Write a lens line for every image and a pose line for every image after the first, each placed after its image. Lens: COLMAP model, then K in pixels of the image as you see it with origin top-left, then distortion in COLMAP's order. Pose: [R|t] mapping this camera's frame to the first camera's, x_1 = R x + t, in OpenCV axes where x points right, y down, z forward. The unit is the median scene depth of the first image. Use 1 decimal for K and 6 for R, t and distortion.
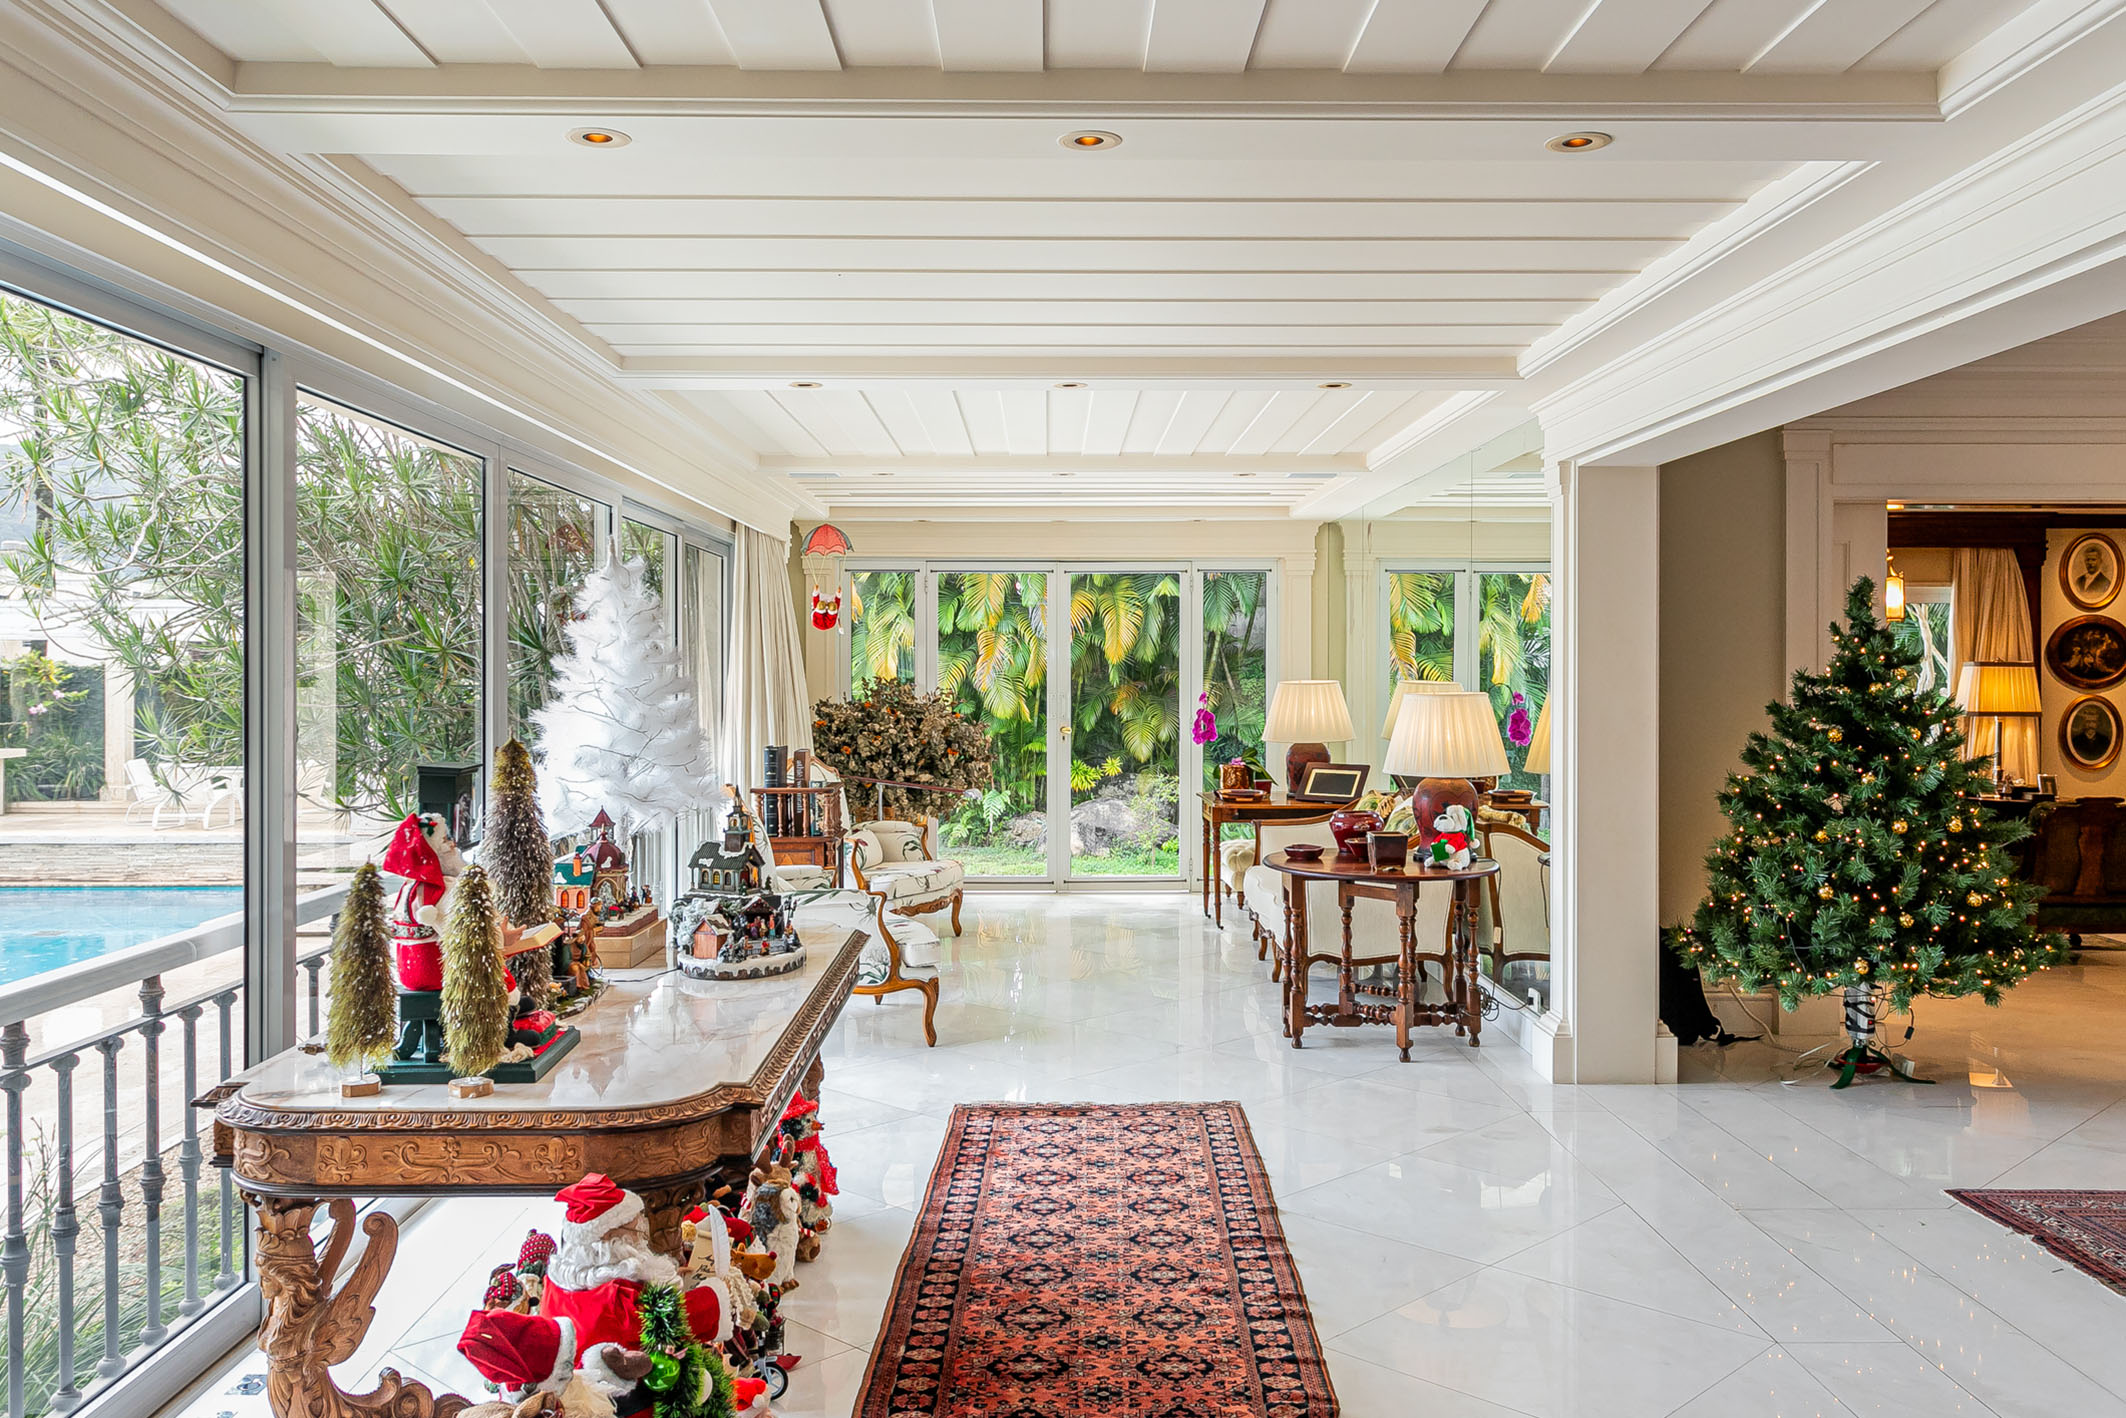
lens RADIAL K [[1777.2, 0, 1081.3], [0, 1777.2, 691.3], [0, 0, 1]] dist [0.004564, 0.005637]
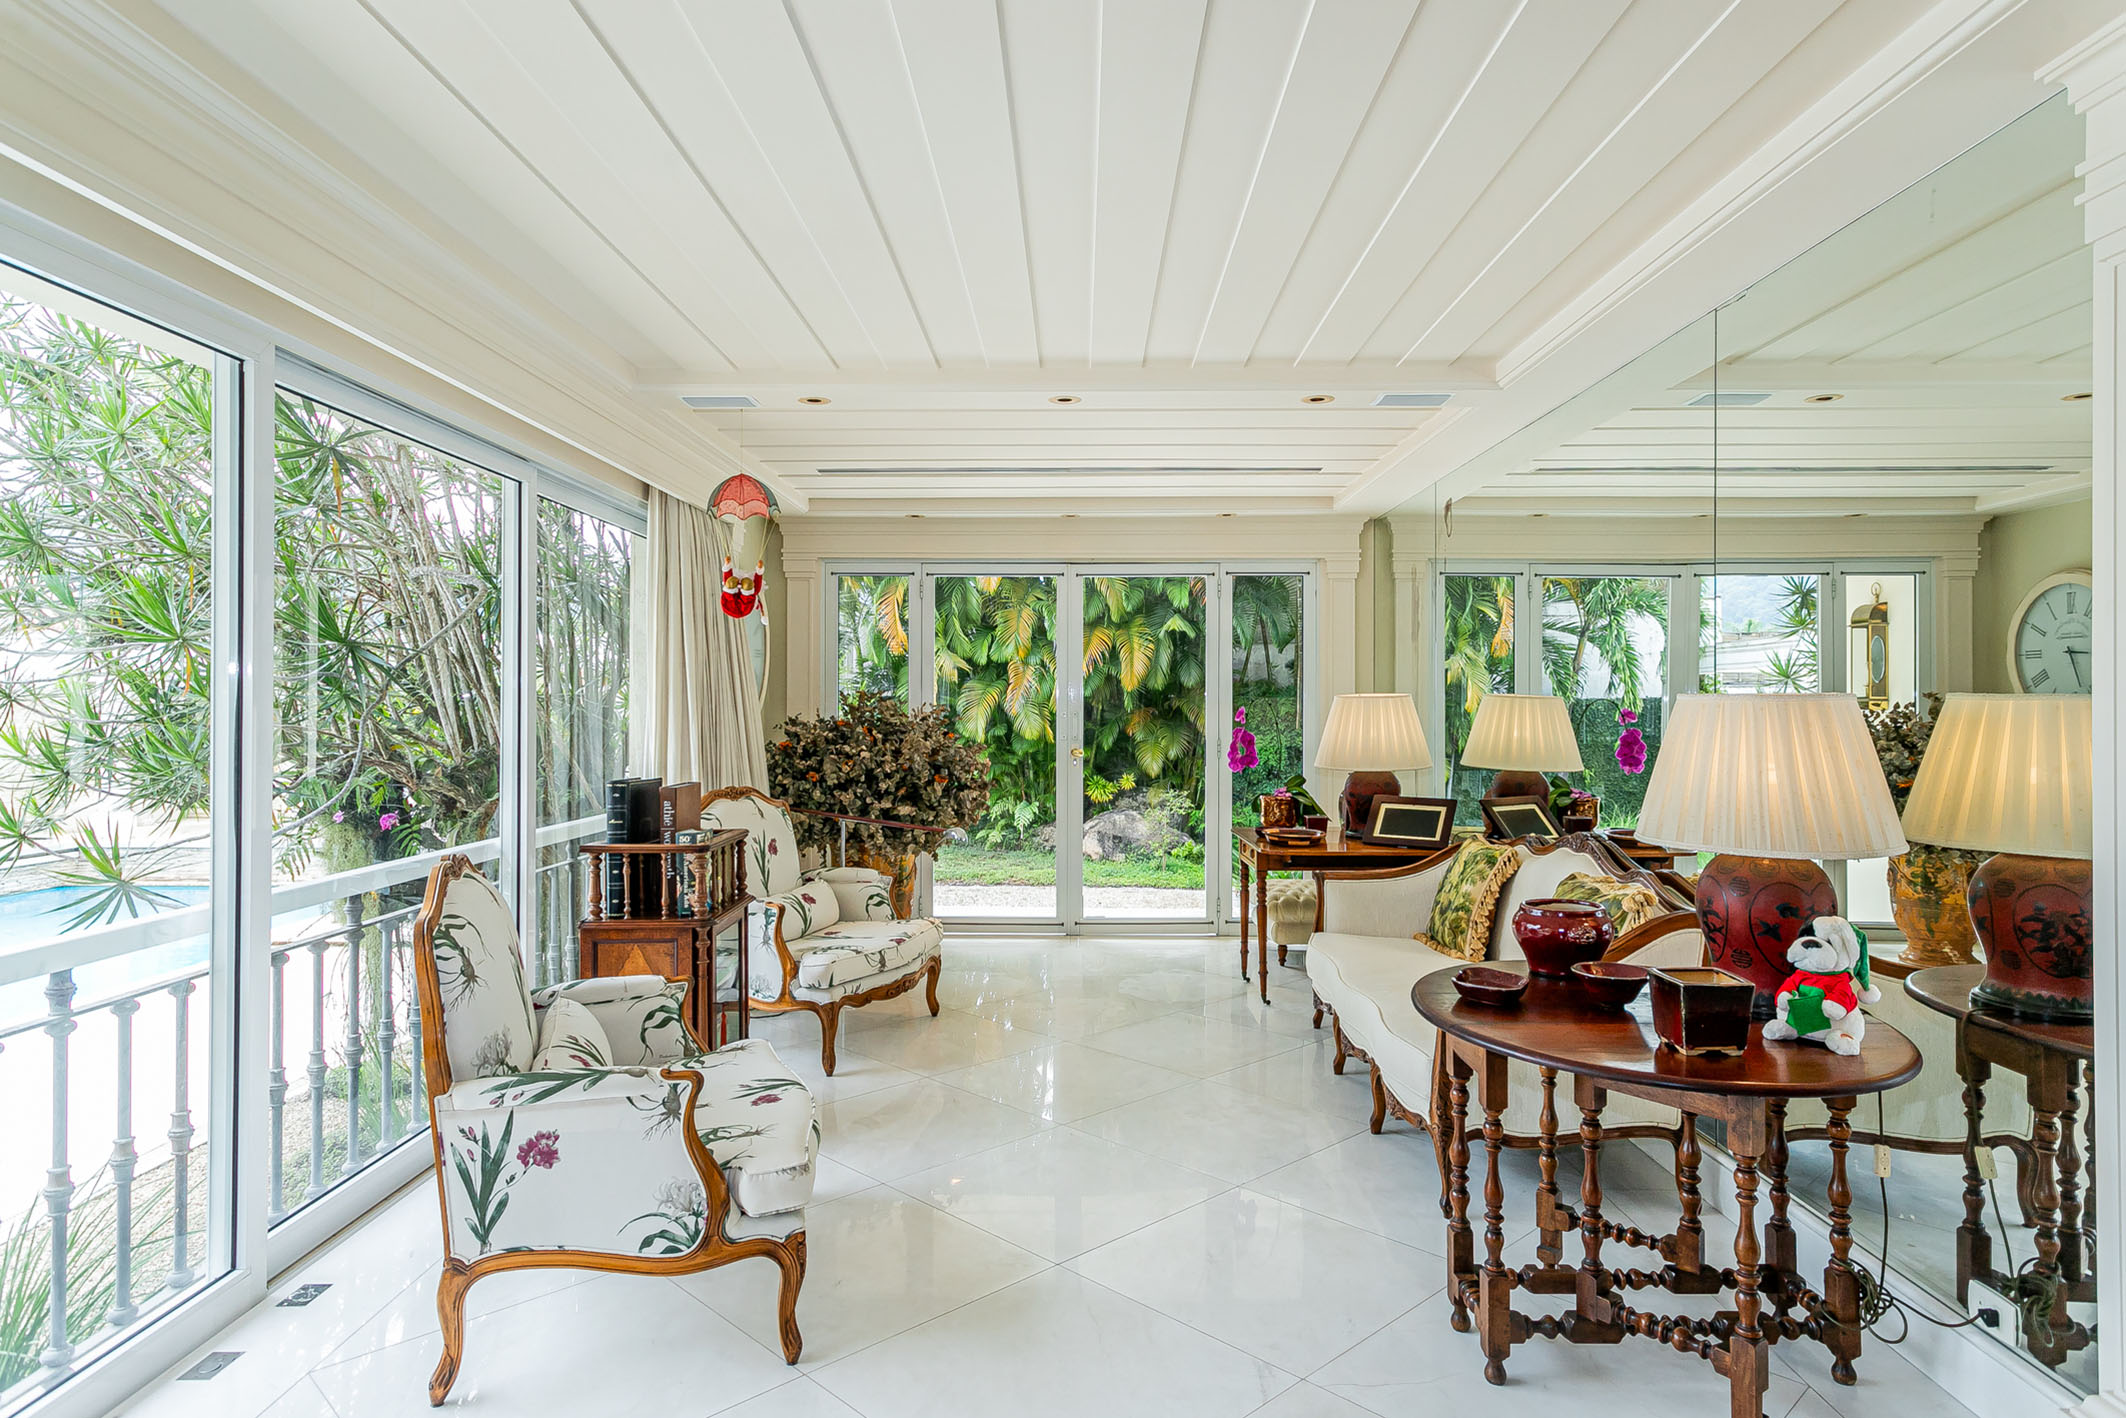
lens RADIAL K [[1251.0, 0, 1060.7], [0, 1251.0, 690.5], [0, 0, 1]] dist [-0.017605, 0.000305]
pose [[0.999407, 0.001782, -0.034393, 0.004832], [-0.002609, 0.999708, -0.024011, 0.006327], [0.034340, 0.024087, 0.999120, 0.408288]]
